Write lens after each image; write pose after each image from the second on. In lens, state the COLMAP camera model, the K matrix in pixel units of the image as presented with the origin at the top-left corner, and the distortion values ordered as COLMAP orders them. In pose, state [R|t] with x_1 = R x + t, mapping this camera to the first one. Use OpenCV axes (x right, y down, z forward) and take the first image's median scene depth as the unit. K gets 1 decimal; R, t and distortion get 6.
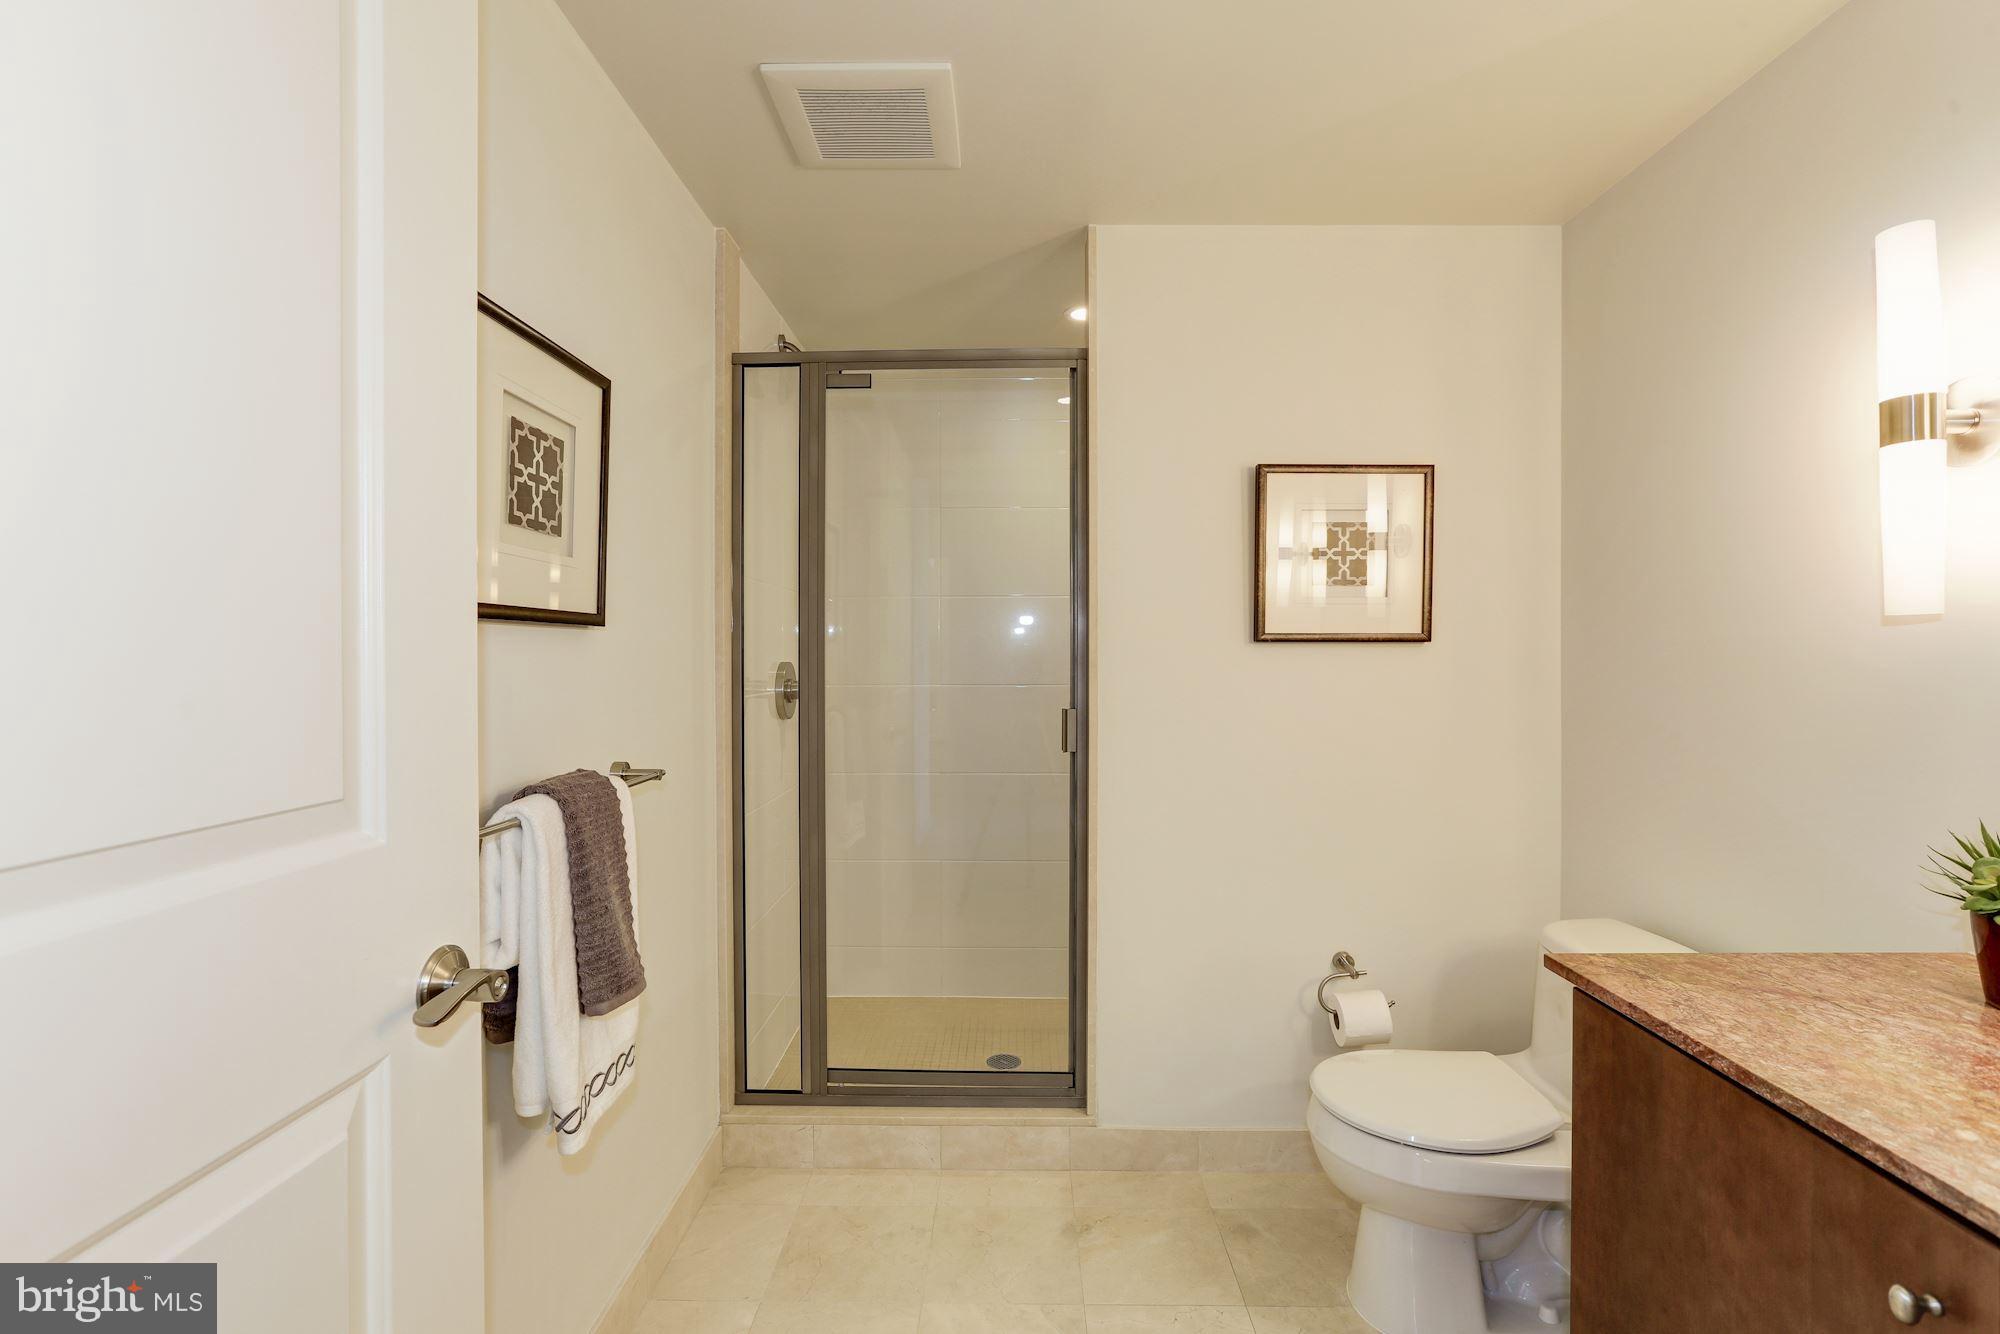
lens RADIAL K [[818.8, 0, 1005.9], [0, 818.8, 660.2], [0, 0, 1]] dist [-0.022054, 0.009403]
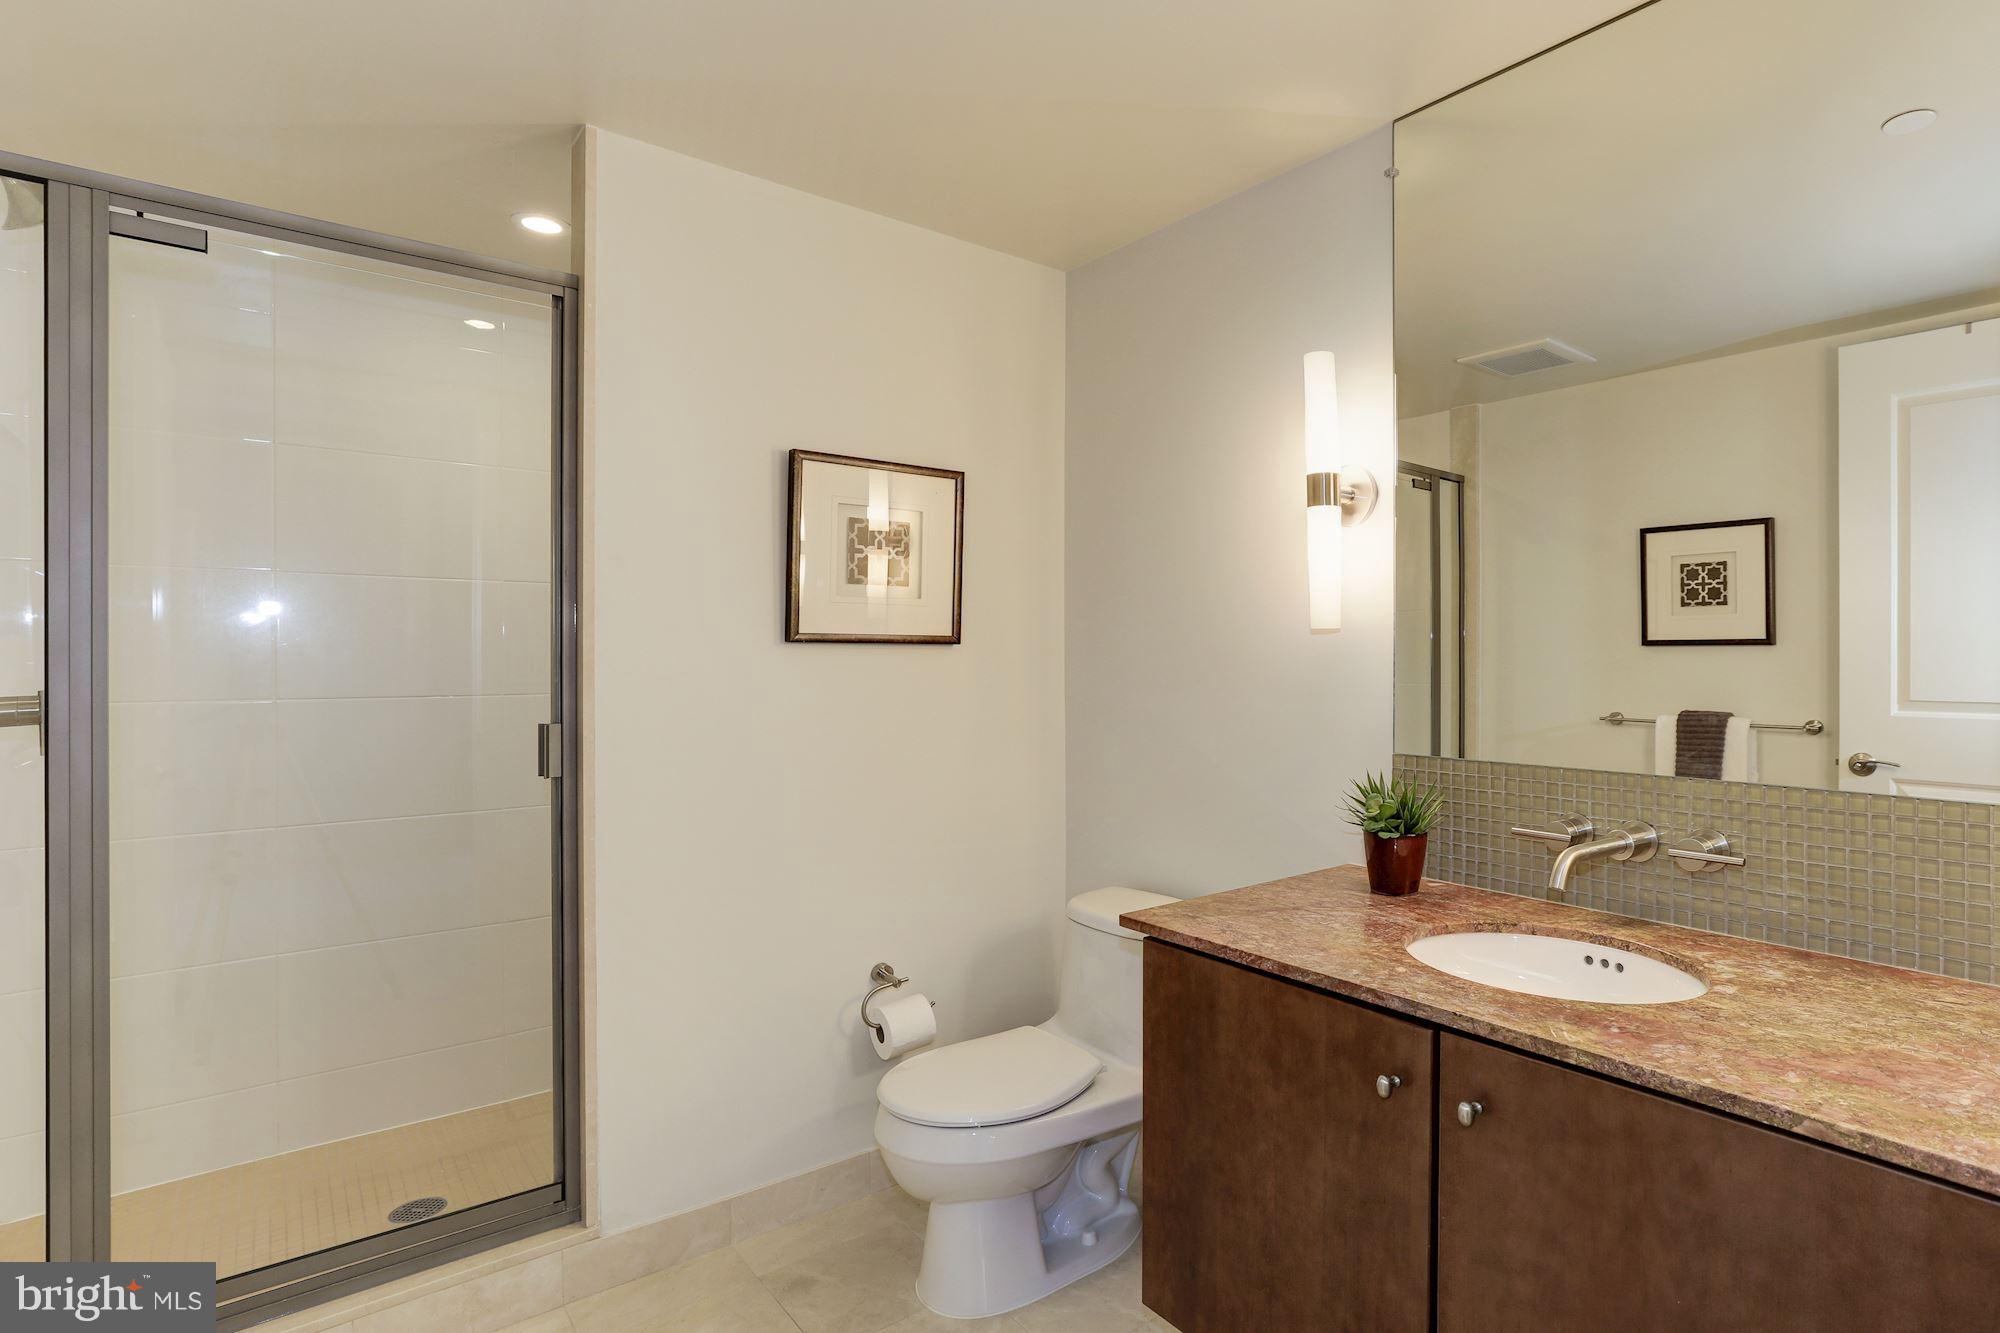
lens RADIAL K [[980.3, 0, 971.0], [0, 980.3, 659.3], [0, 0, 1]] dist [-0.030408, 0.020781]
pose [[0.805858, 0.000016, 0.592109, -0.215716], [0.002268, 0.999993, -0.003114, 0.000431], [-0.592105, 0.003853, 0.805852, -0.002908]]
